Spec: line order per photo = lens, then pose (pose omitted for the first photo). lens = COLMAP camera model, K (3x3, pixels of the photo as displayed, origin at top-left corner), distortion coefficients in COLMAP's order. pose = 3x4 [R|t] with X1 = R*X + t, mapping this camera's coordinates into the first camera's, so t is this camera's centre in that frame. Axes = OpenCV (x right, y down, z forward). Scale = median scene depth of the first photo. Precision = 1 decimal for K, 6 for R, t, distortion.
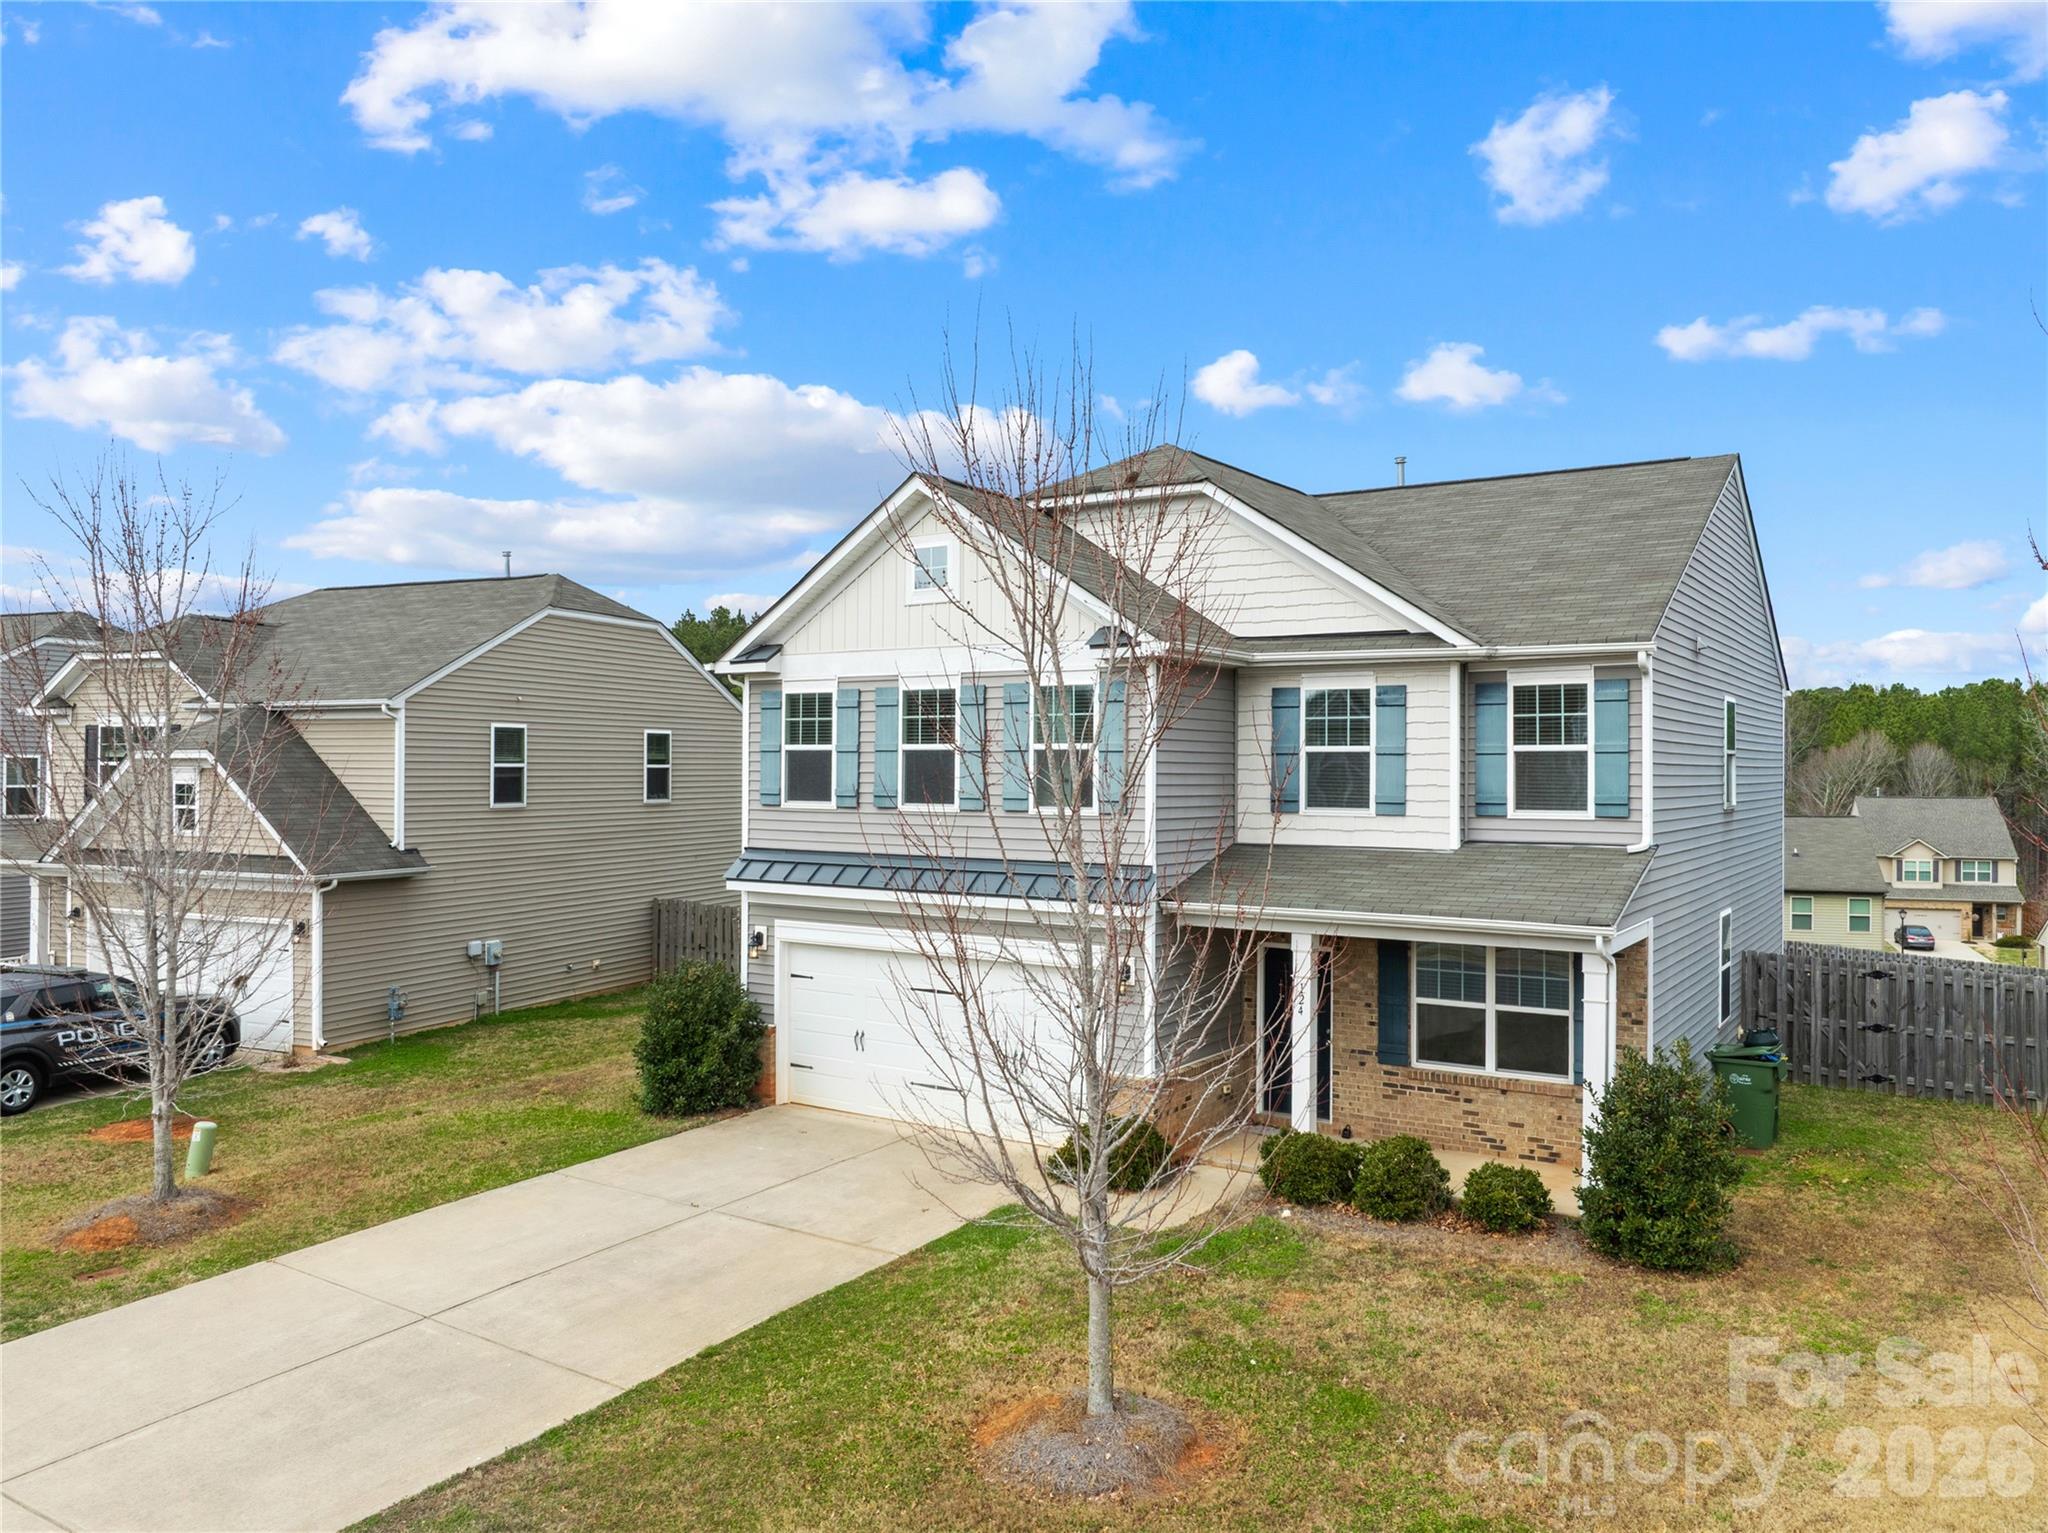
lens RADIAL K [[1451.0, 0, 1027.4], [0, 1451.0, 764.5], [0, 0, 1]] dist [-0.000656, -0.000350]
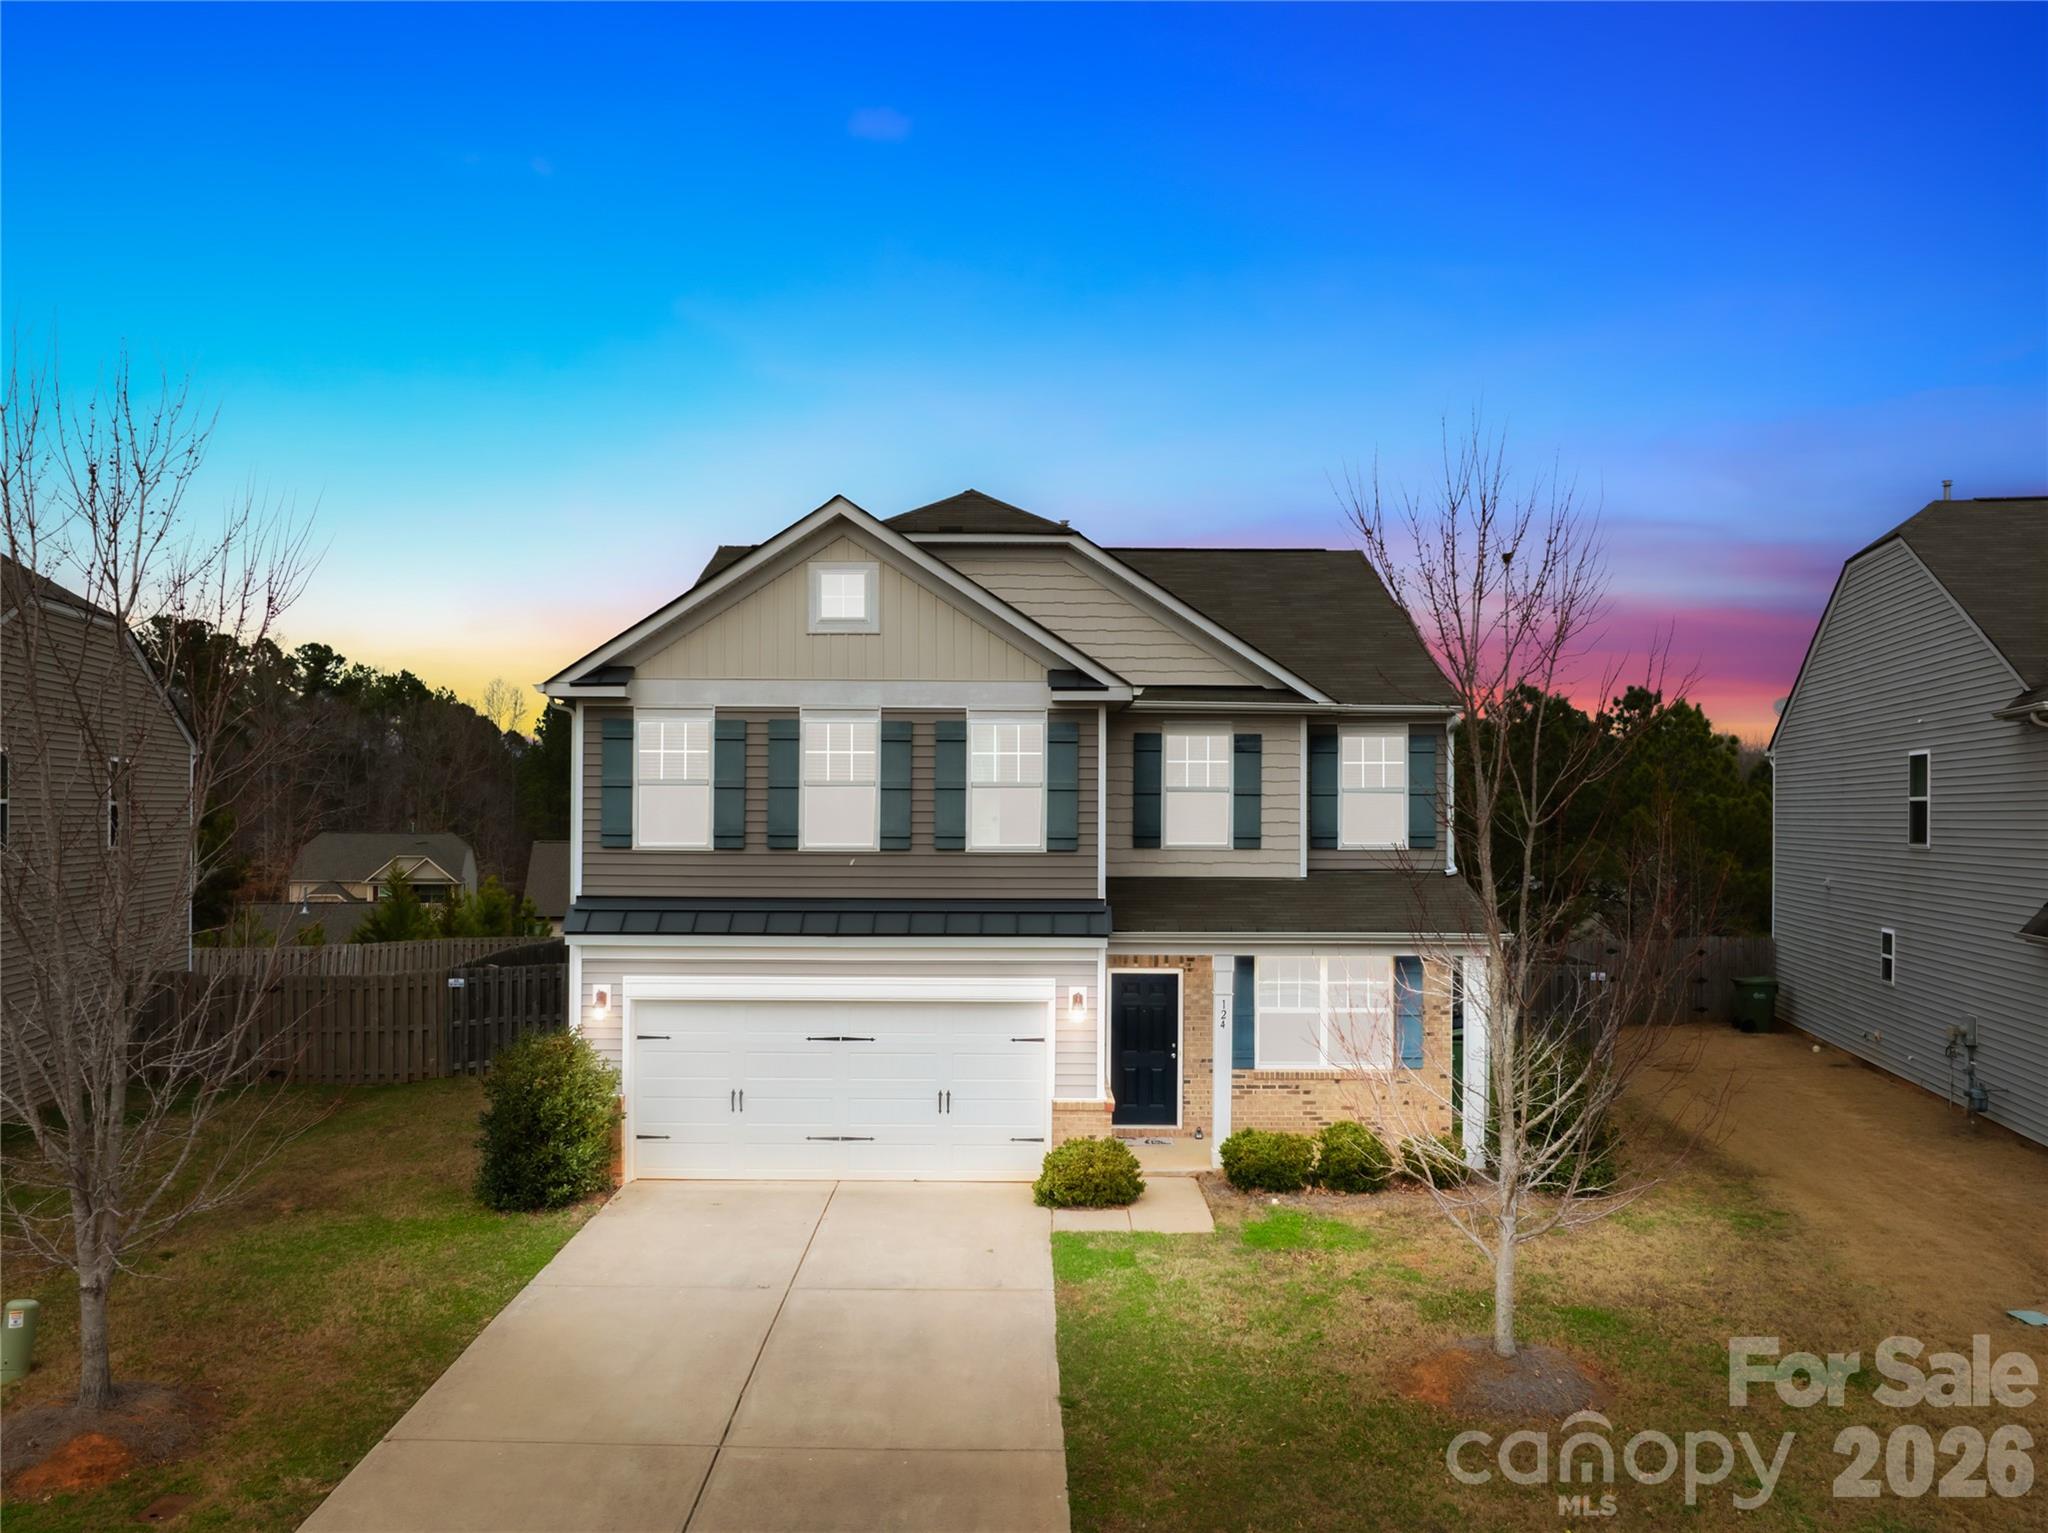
lens RADIAL K [[1451.0, 0, 1143.0], [0, 1451.0, 816.8], [0, 0, 1]] dist [-0.000656, -0.000350]
pose [[0.837634, -0.001644, 0.546230, -0.425169], [-0.003047, 0.999966, 0.007681, 0.001524], [-0.546224, -0.008098, 0.837600, 0.091998]]
